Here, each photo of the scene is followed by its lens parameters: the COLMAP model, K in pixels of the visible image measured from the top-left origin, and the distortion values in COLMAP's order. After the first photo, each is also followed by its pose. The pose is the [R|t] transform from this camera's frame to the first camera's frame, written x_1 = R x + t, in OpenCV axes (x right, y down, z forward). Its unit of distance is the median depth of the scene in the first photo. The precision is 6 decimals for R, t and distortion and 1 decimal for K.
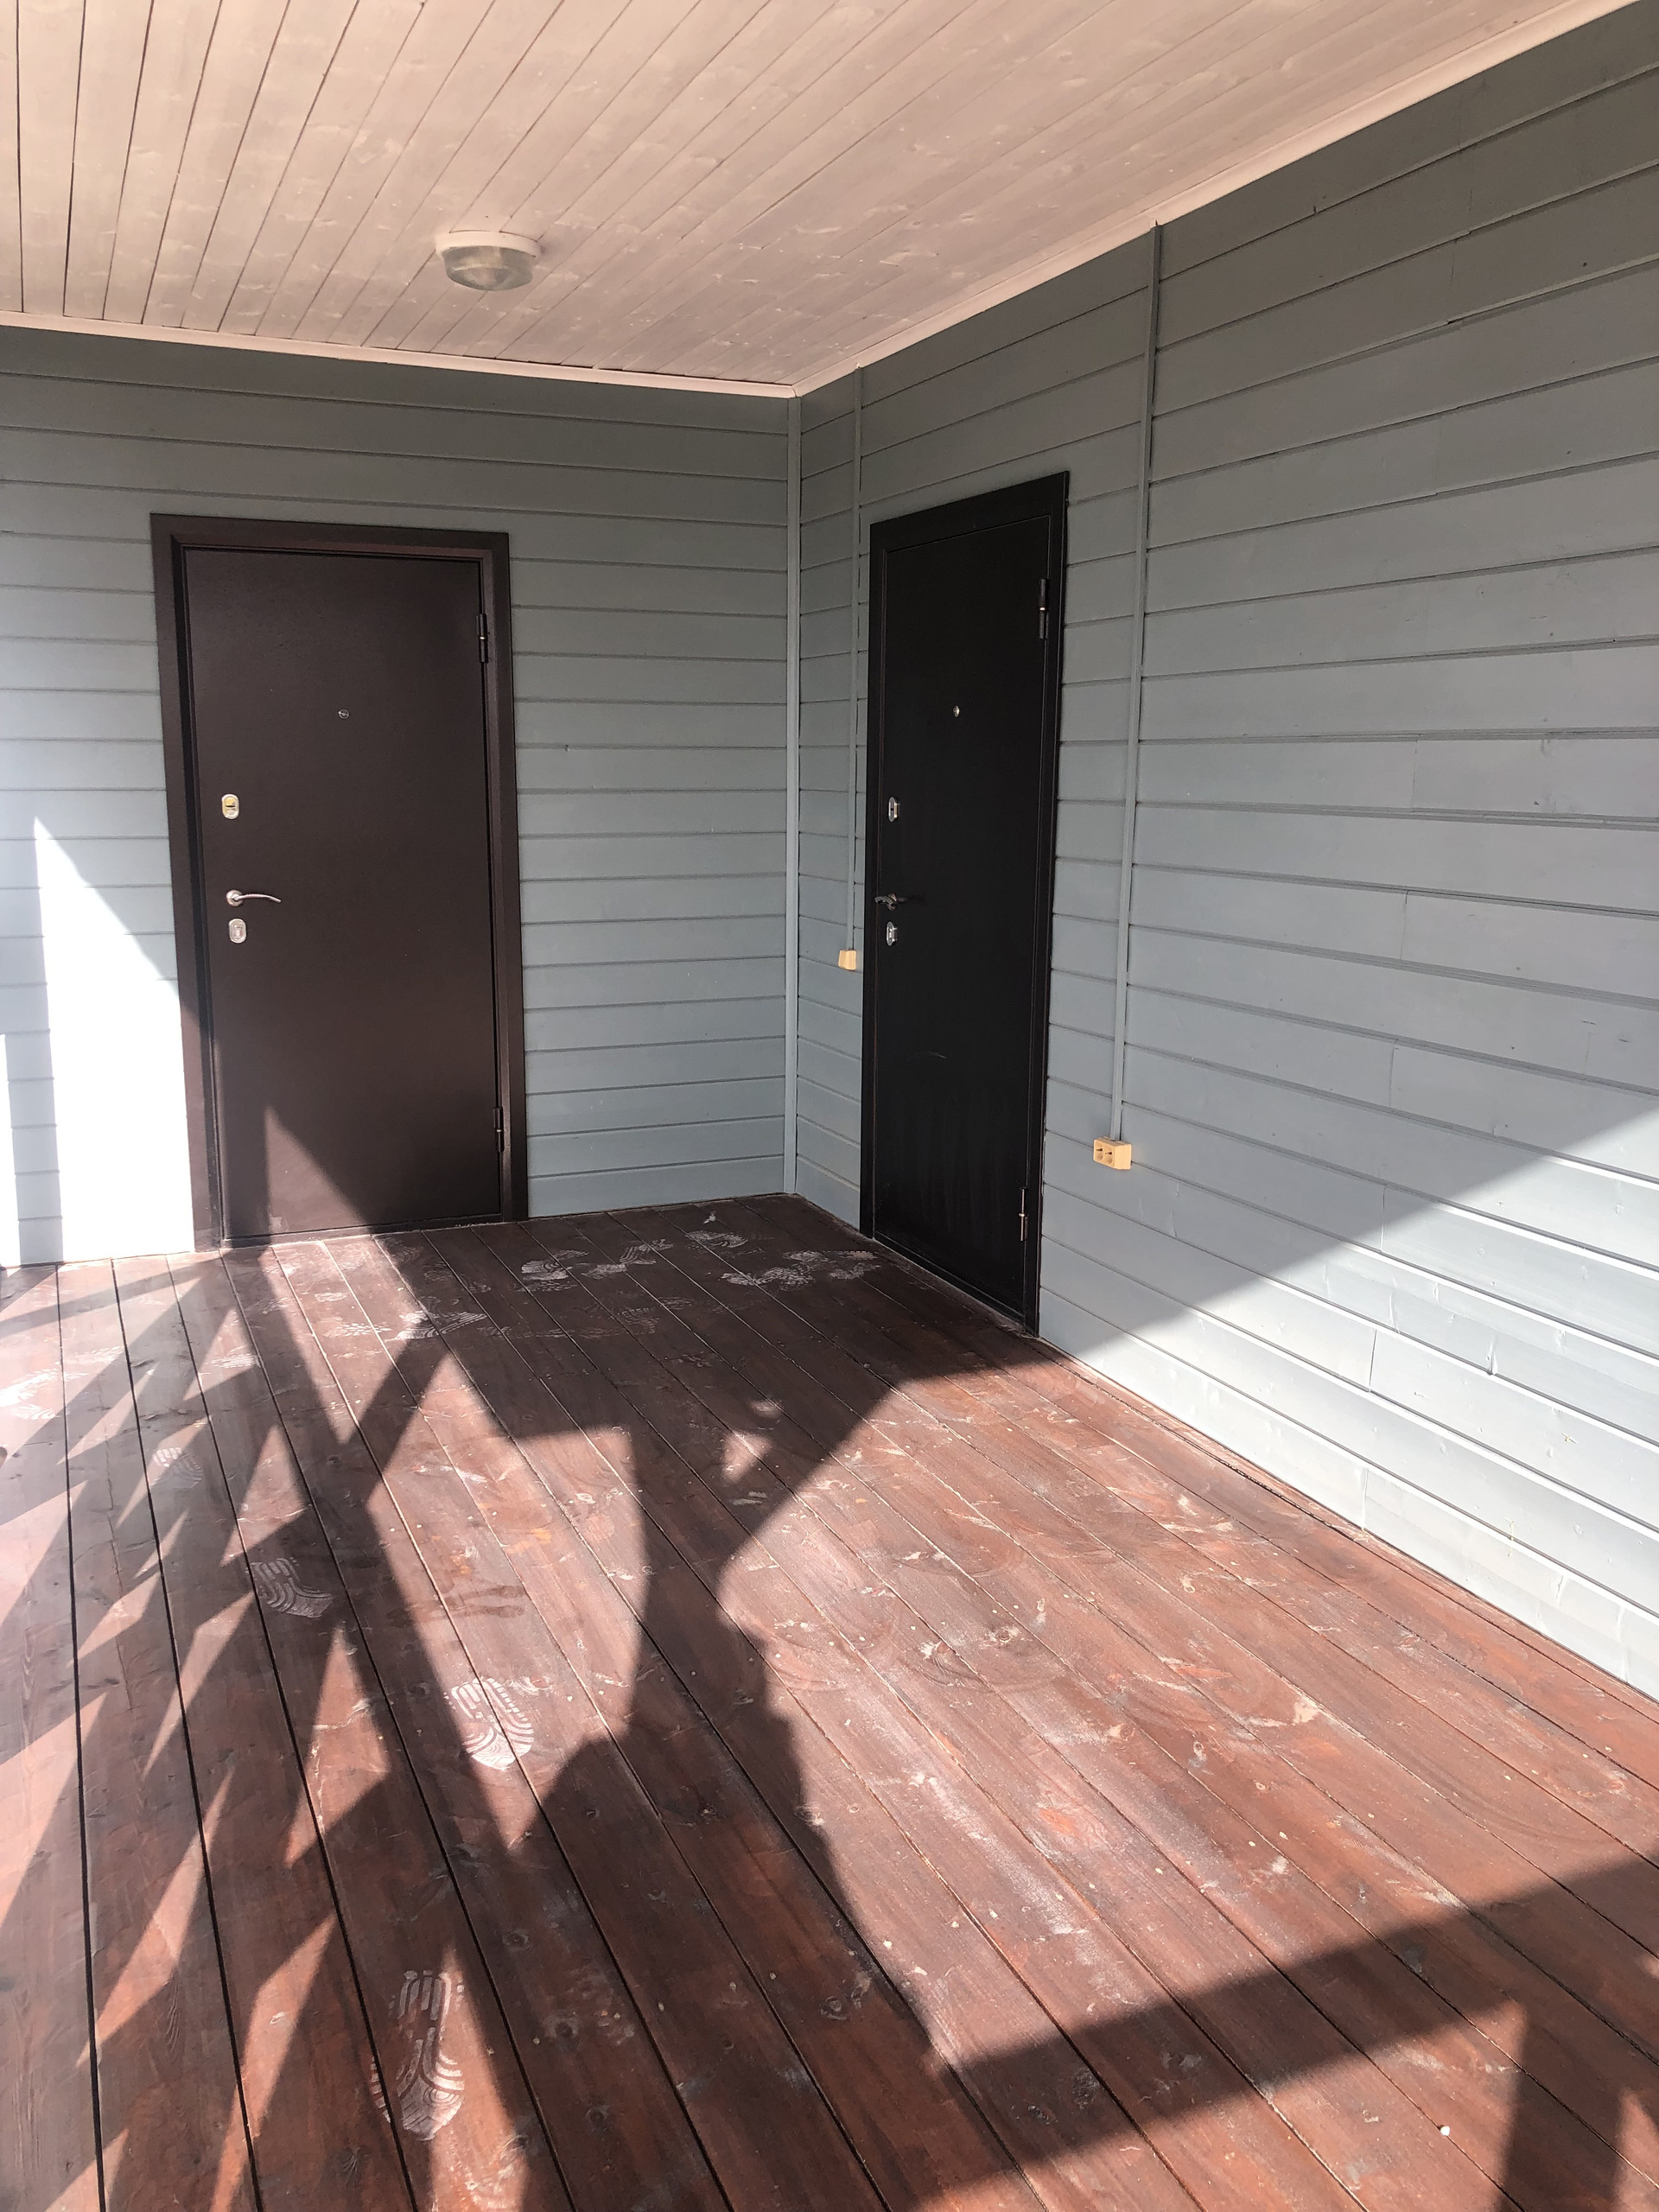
lens RADIAL K [[1816.0, 0, 871.4], [0, 1816.0, 1099.5], [0, 0, 1]] dist [0.006289, -0.003185]
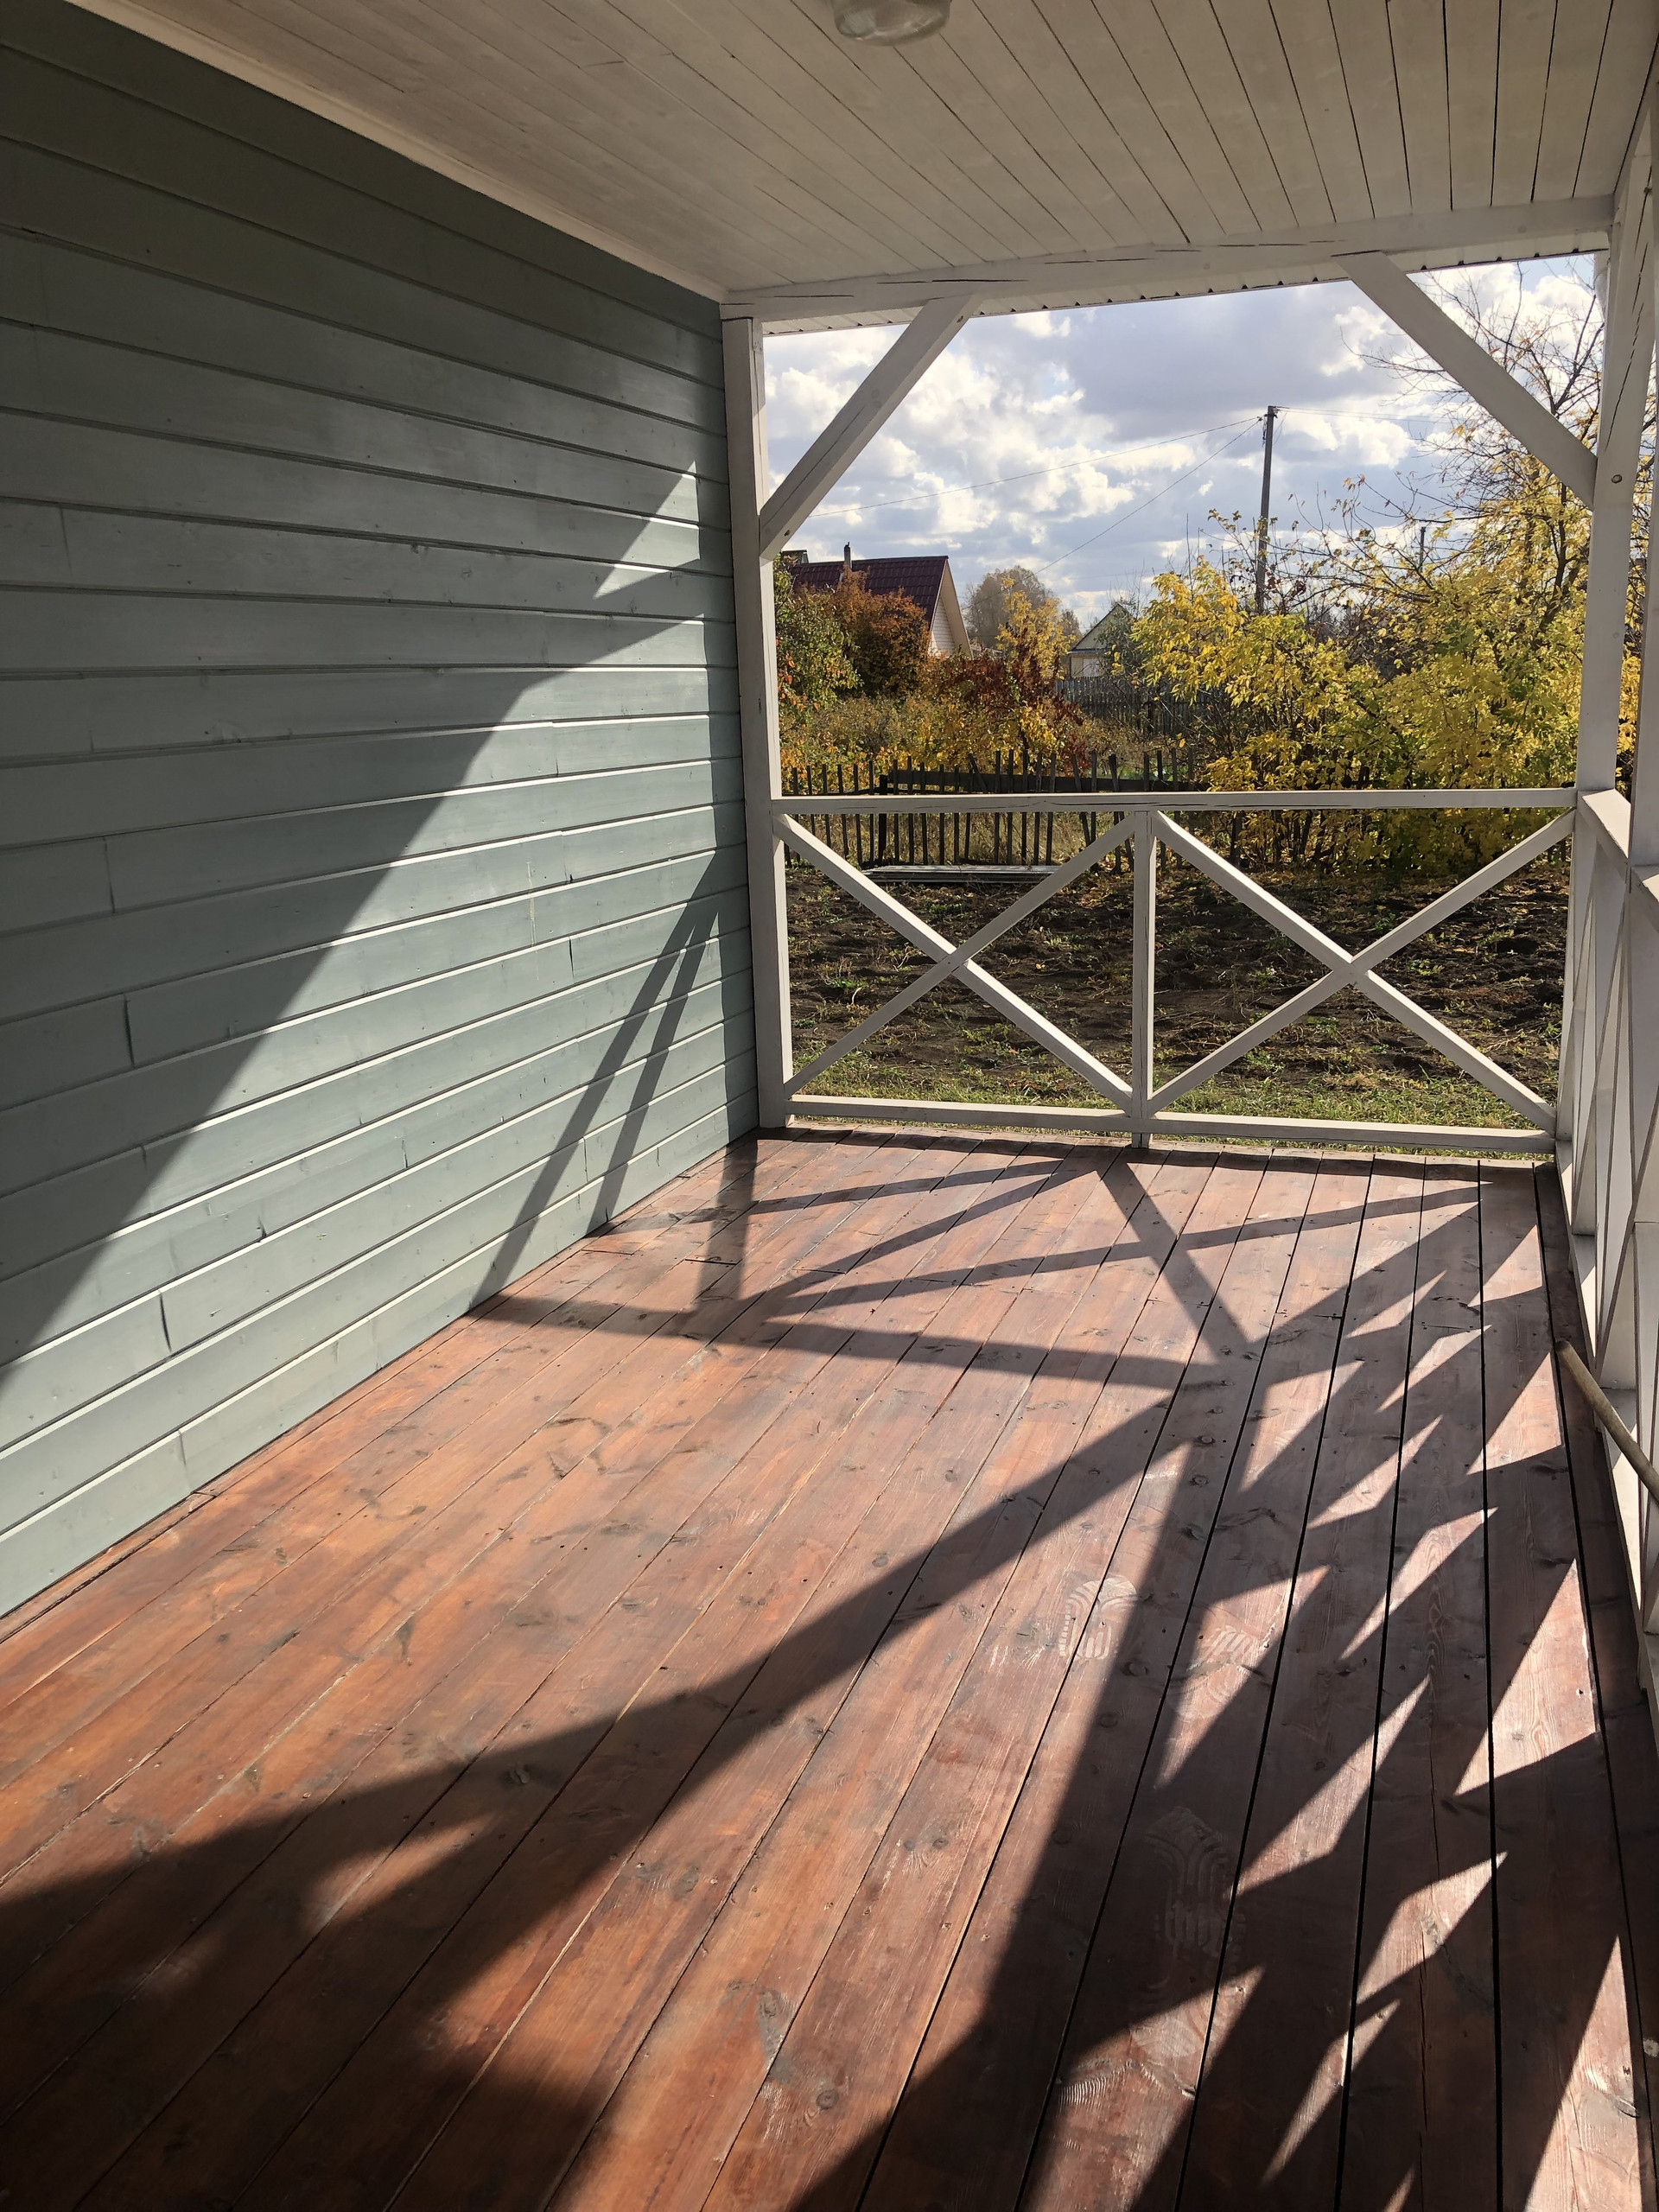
lens RADIAL K [[1816.0, 0, 871.4], [0, 1816.0, 1099.5], [0, 0, 1]] dist [0.006289, -0.003185]
pose [[-0.742094, -0.134802, 0.656601, -0.694601], [0.154092, 0.919026, 0.362833, -0.288842], [-0.652344, 0.370433, -0.661231, 1.538990]]
